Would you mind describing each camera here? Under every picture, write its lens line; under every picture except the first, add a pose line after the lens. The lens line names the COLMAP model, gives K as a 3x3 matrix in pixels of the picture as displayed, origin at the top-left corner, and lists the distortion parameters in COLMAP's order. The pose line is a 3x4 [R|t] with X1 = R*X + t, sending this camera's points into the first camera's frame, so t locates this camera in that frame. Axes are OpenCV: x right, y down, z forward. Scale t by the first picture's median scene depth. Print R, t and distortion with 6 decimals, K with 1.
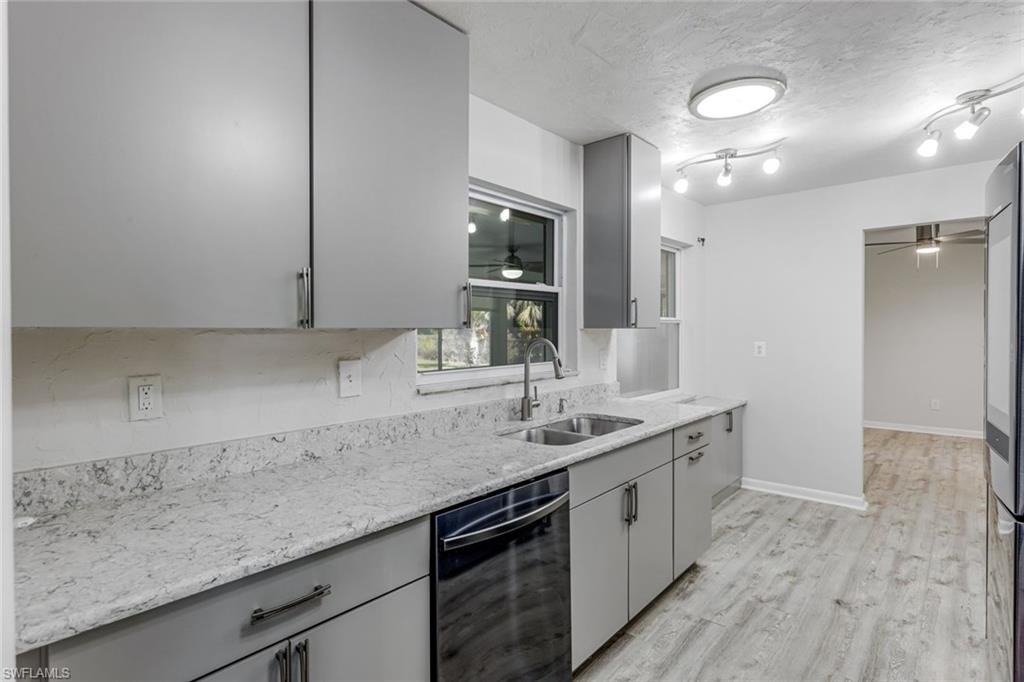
lens RADIAL K [[512.3, 0, 512.4], [0, 512.3, 338.1], [0, 0, 1]] dist [0.000107, -0.000337]
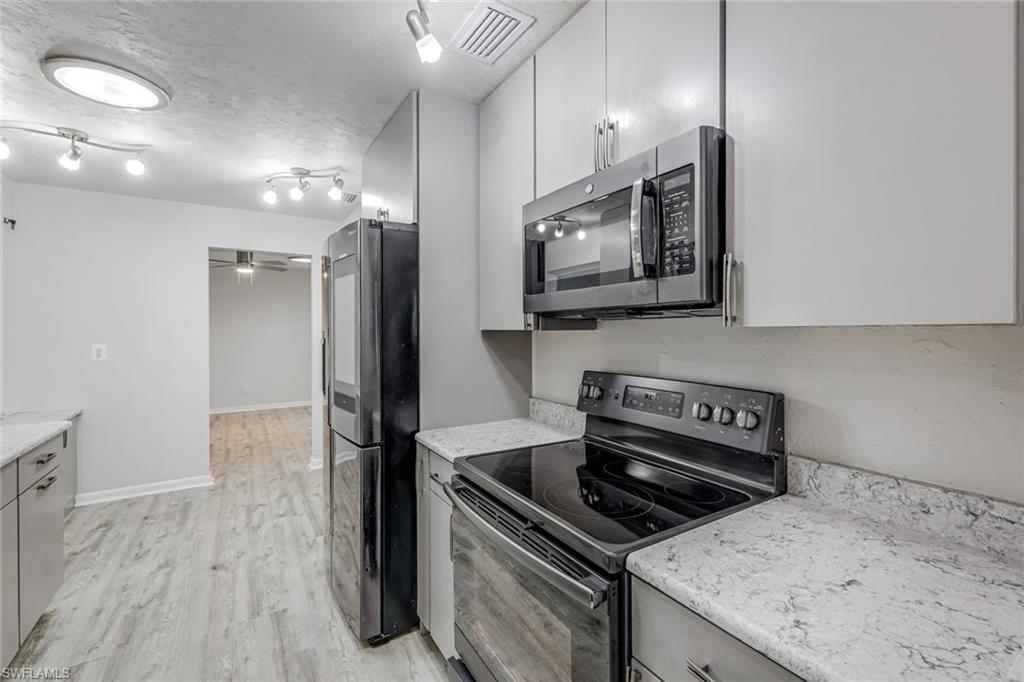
lens RADIAL K [[435.0, 0, 509.8], [0, 435.0, 332.8], [0, 0, 1]] dist [0.000588, 0.000472]
pose [[0.293074, -0.003378, 0.956084, -0.095966], [0.015642, 0.999877, -0.001262, -0.001720], [-0.955962, 0.015325, 0.293090, 0.062112]]
